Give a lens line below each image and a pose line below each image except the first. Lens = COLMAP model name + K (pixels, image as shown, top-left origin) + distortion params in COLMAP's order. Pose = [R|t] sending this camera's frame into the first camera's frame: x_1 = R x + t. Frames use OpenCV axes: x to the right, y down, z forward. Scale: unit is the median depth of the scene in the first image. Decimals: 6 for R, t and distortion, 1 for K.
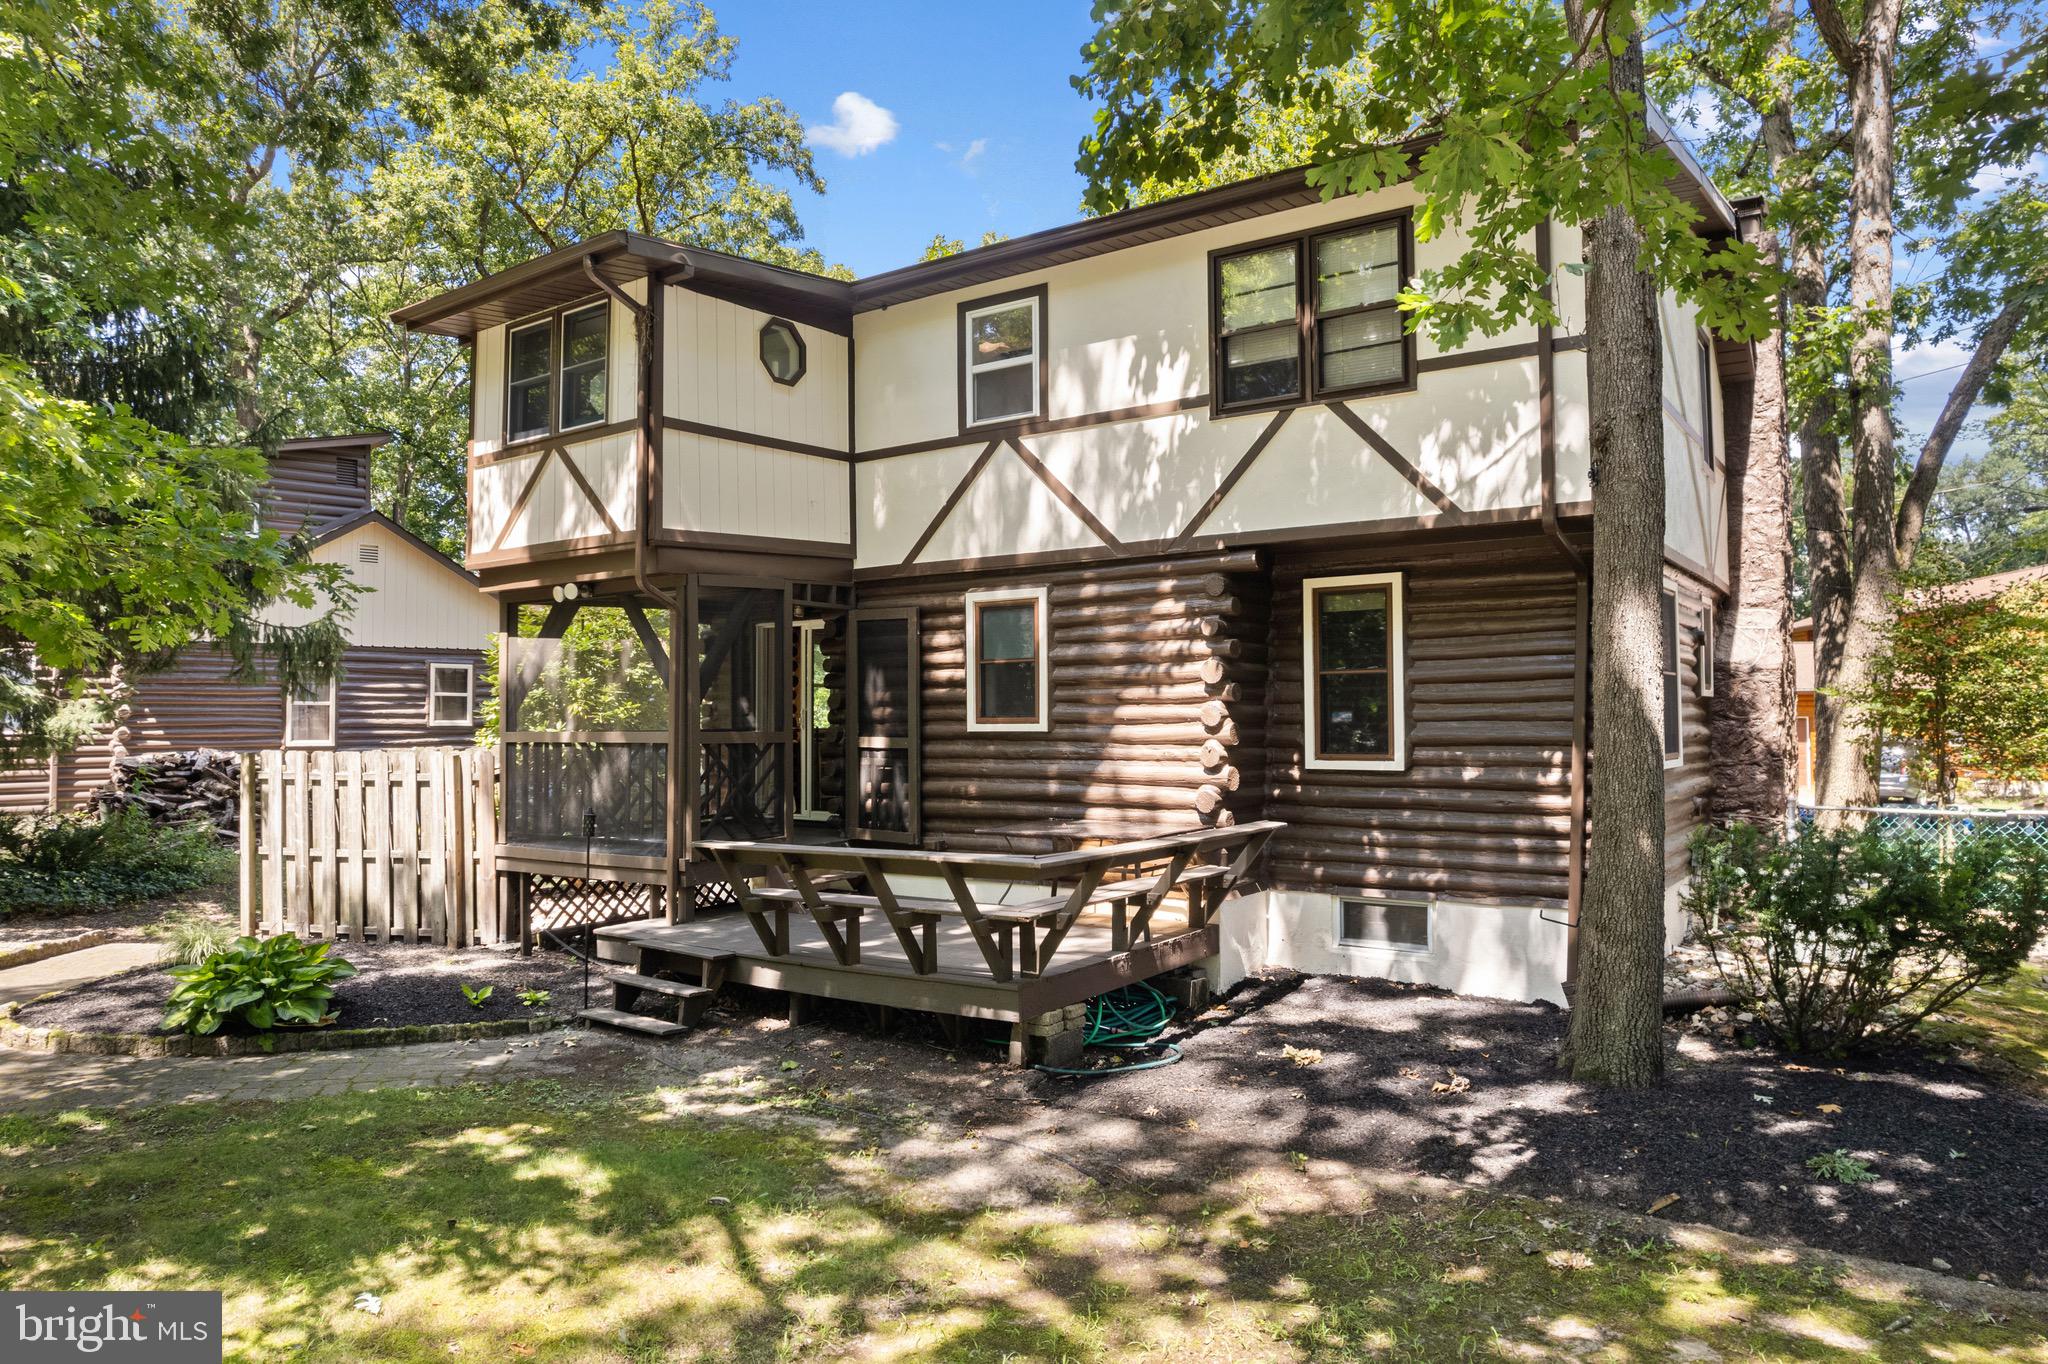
lens RADIAL K [[1301.7, 0, 1033.6], [0, 1301.7, 673.4], [0, 0, 1]] dist [-0.062540, 0.055488]
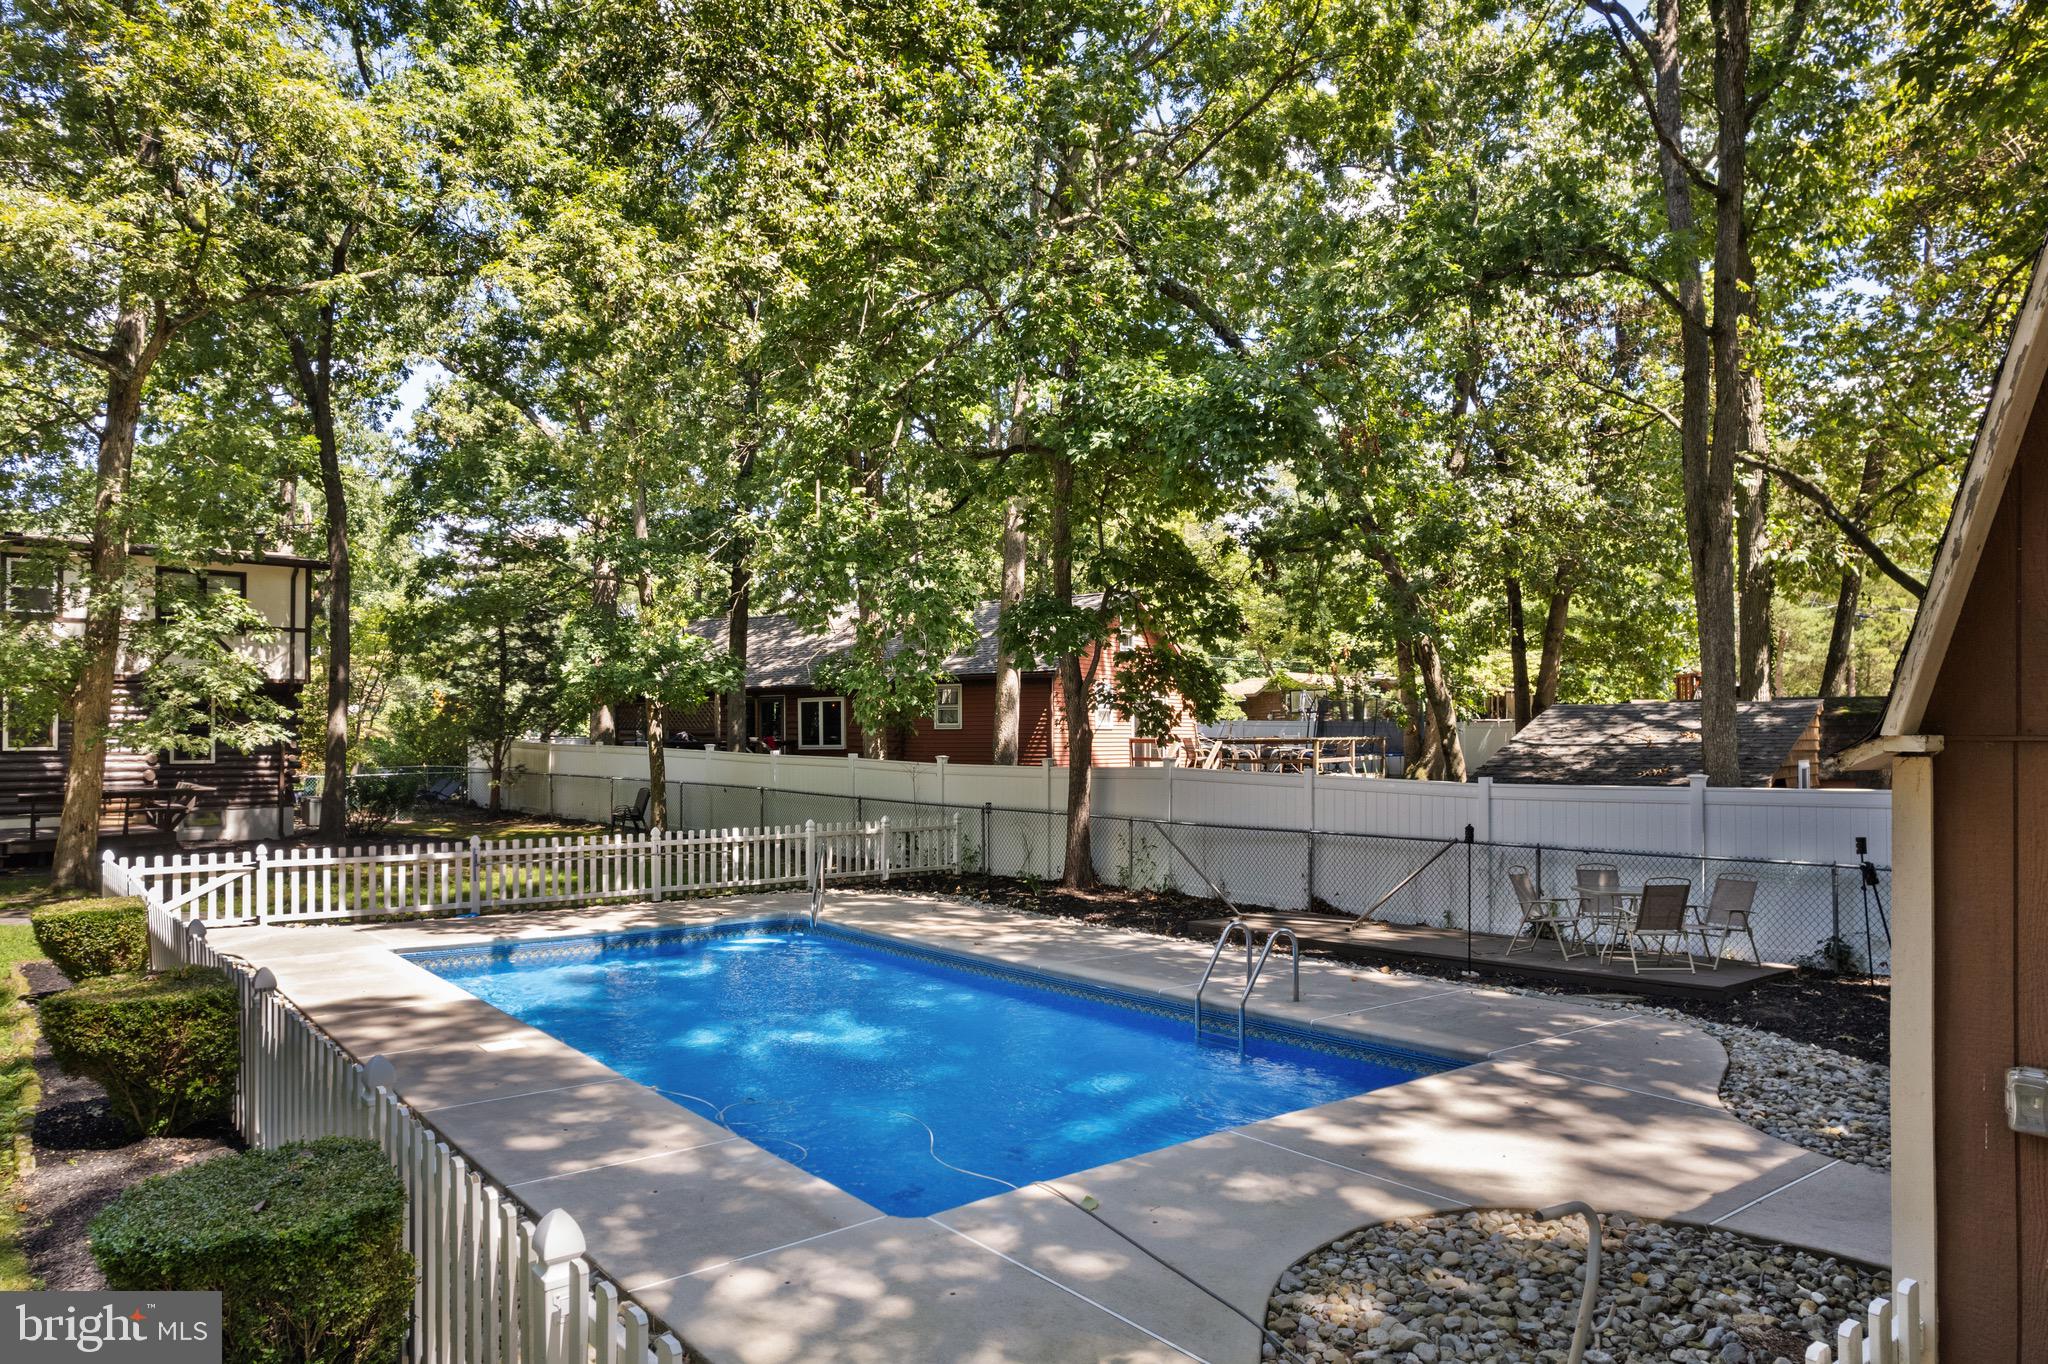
lens RADIAL K [[1312.6, 0, 1027.7], [0, 1312.6, 707.1], [0, 0, 1]] dist [-0.073793, 0.071010]
pose [[0.229340, 0.025510, 0.973012, -1.944887], [-0.040742, 0.999032, -0.016589, -0.068429], [-0.972493, -0.035838, 0.230158, -1.293759]]
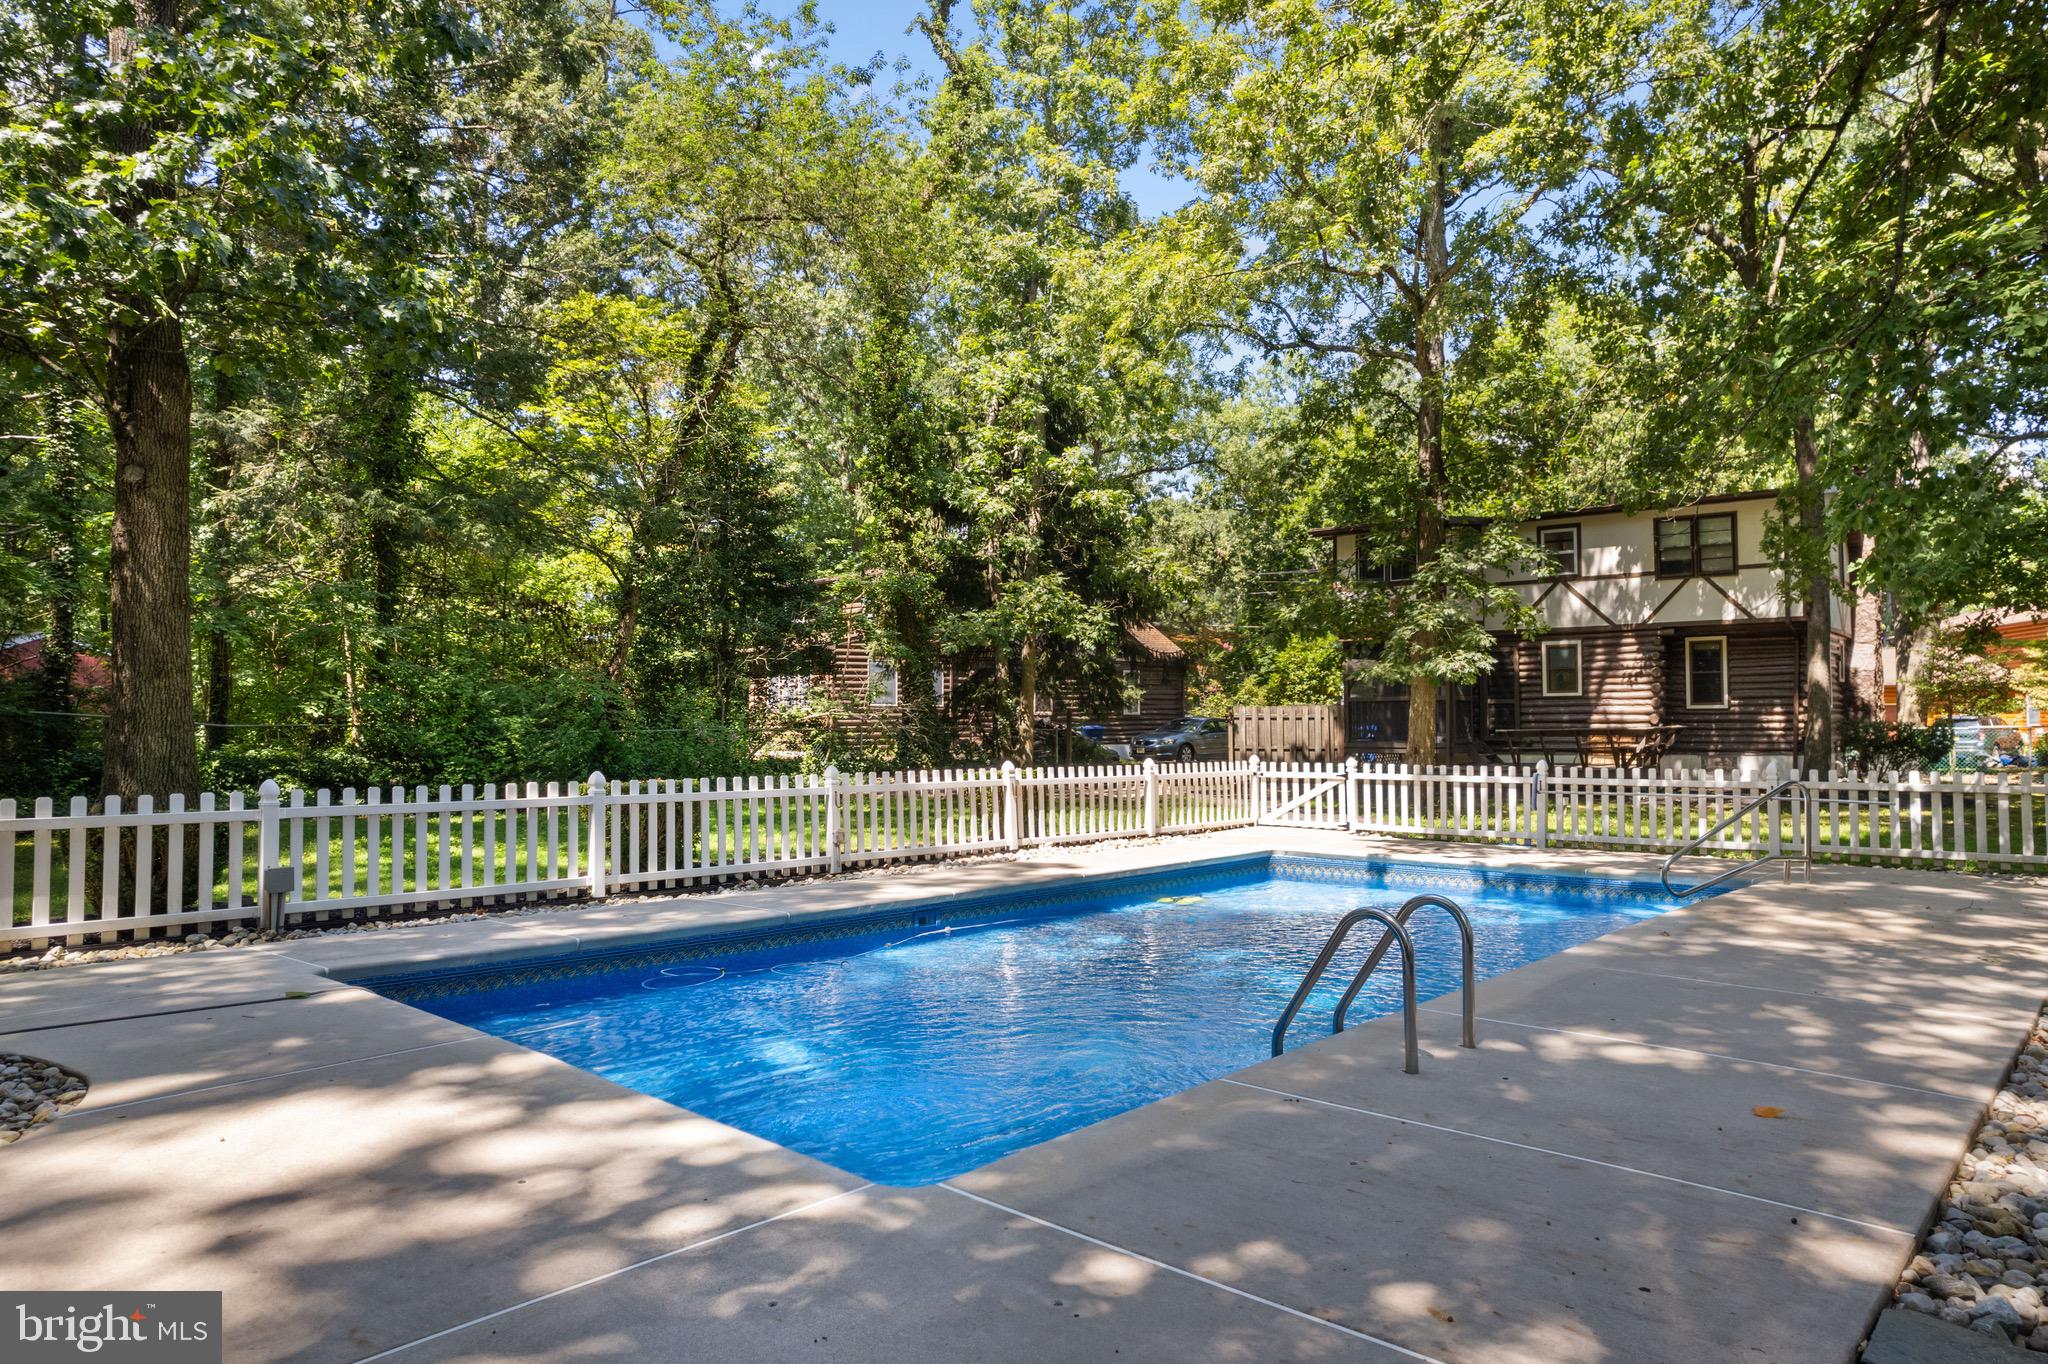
lens RADIAL K [[1301.7, 0, 1033.6], [0, 1301.7, 673.4], [0, 0, 1]] dist [-0.062540, 0.055488]
pose [[0.997542, -0.001843, -0.070046, -0.960422], [0.001975, 0.999996, 0.001810, -0.006770], [0.070042, -0.001944, 0.997542, -1.764511]]
